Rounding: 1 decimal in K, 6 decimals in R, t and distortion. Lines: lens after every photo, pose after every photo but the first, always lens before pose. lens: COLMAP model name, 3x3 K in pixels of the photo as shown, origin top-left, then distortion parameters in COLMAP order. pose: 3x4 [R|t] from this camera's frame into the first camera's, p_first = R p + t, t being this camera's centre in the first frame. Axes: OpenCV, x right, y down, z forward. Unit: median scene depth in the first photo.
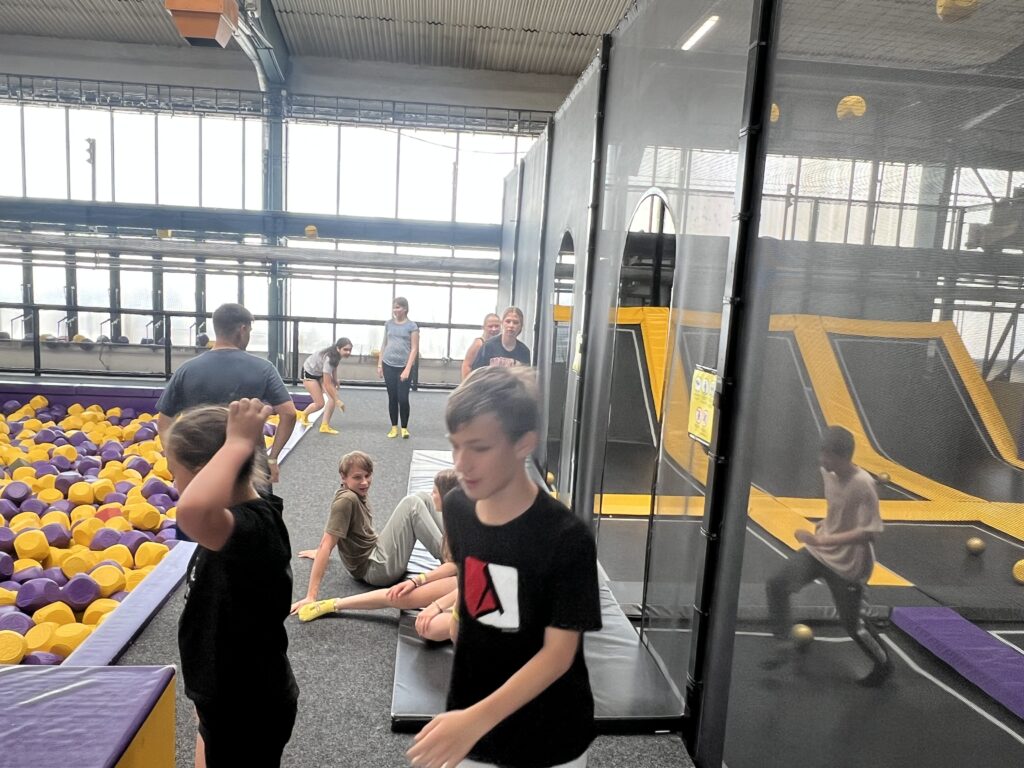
lens RADIAL K [[875.8, 0, 512.3], [0, 875.8, 392.4], [0, 0, 1]] dist [0.011771, -0.023649]
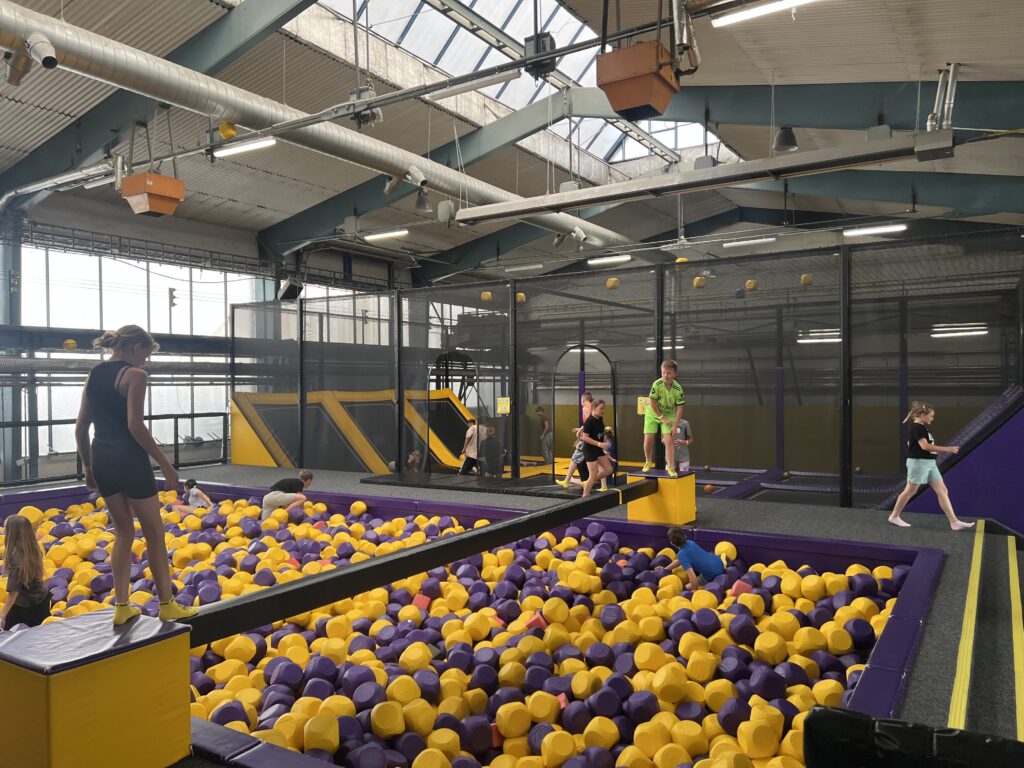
lens RADIAL K [[774.2, 0, 513.2], [0, 774.2, 404.4], [0, 0, 1]] dist [0.070815, -0.079453]
pose [[0.599886, -0.078816, 0.796194, -0.672487], [0.132308, 0.991207, -0.001566, -0.027668], [-0.789070, 0.106282, 0.605039, -0.058019]]
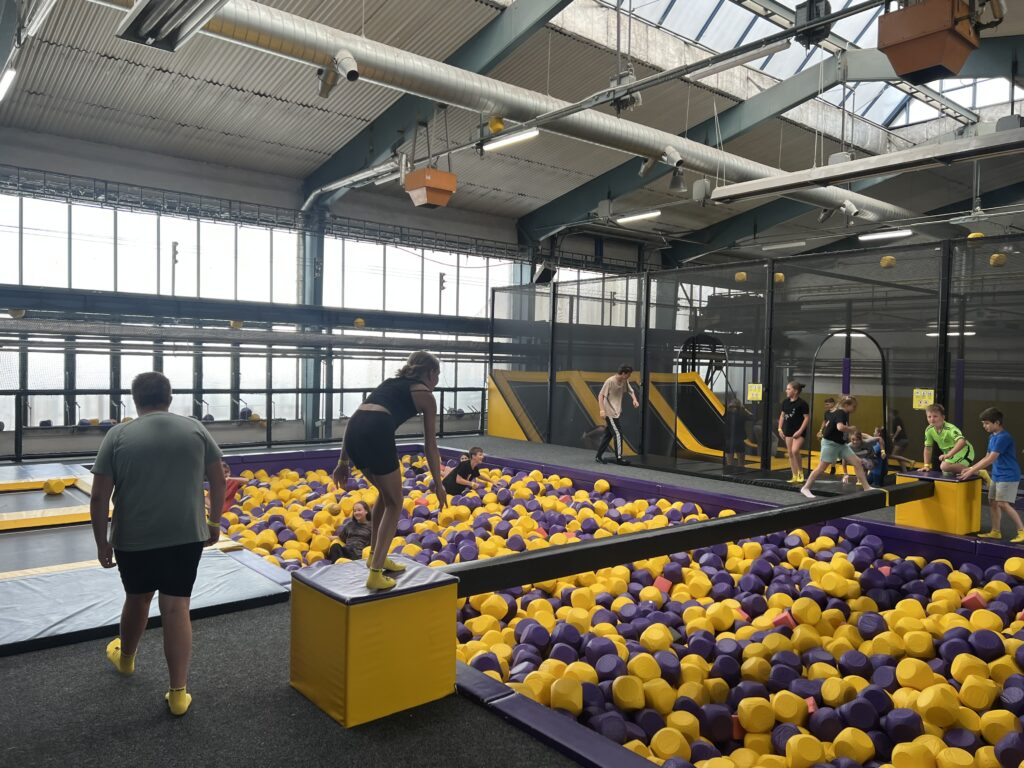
lens RADIAL K [[774.2, 0, 509.5], [0, 774.2, 387.9], [0, 0, 1]] dist [0.070815, -0.079453]
pose [[0.820400, -0.052267, 0.569396, -0.675863], [0.086805, 0.995656, -0.033675, -0.028086], [-0.565162, 0.077053, 0.821373, -0.060024]]
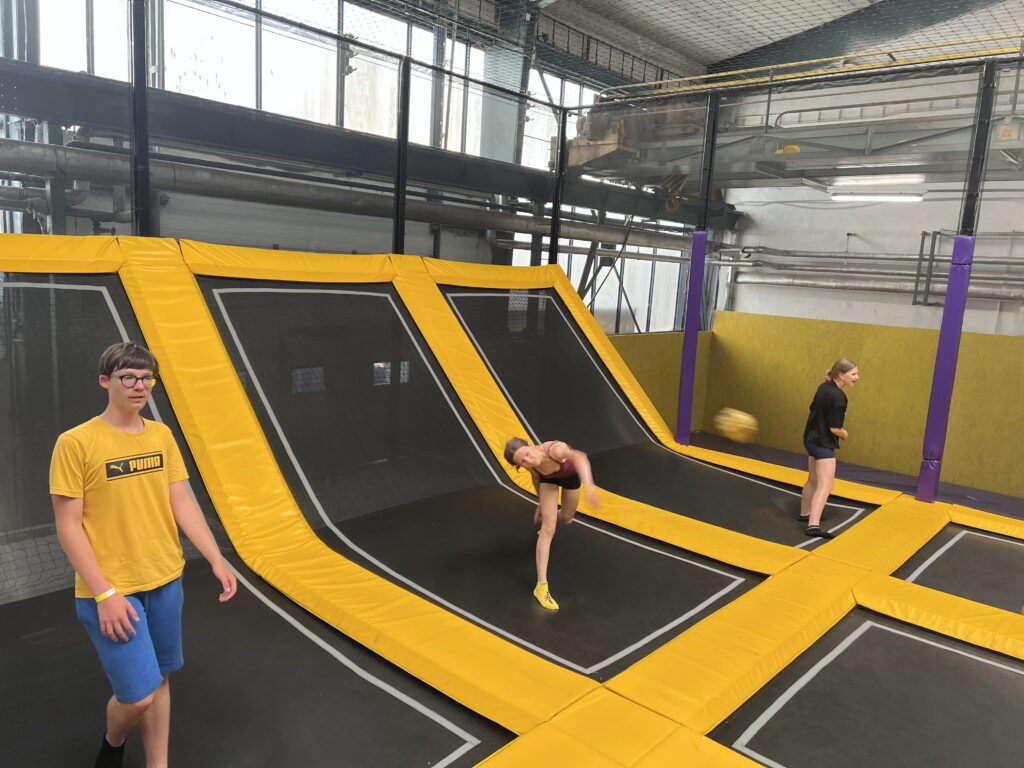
lens RADIAL K [[774.2, 0, 510.7], [0, 774.2, 384.0], [0, 0, 1]] dist [0.070815, -0.079453]
pose [[0.724767, -0.110511, 0.680074, 0.006448], [0.054075, 0.993132, 0.103754, -0.049629], [-0.686869, -0.038422, 0.725765, 0.530311]]
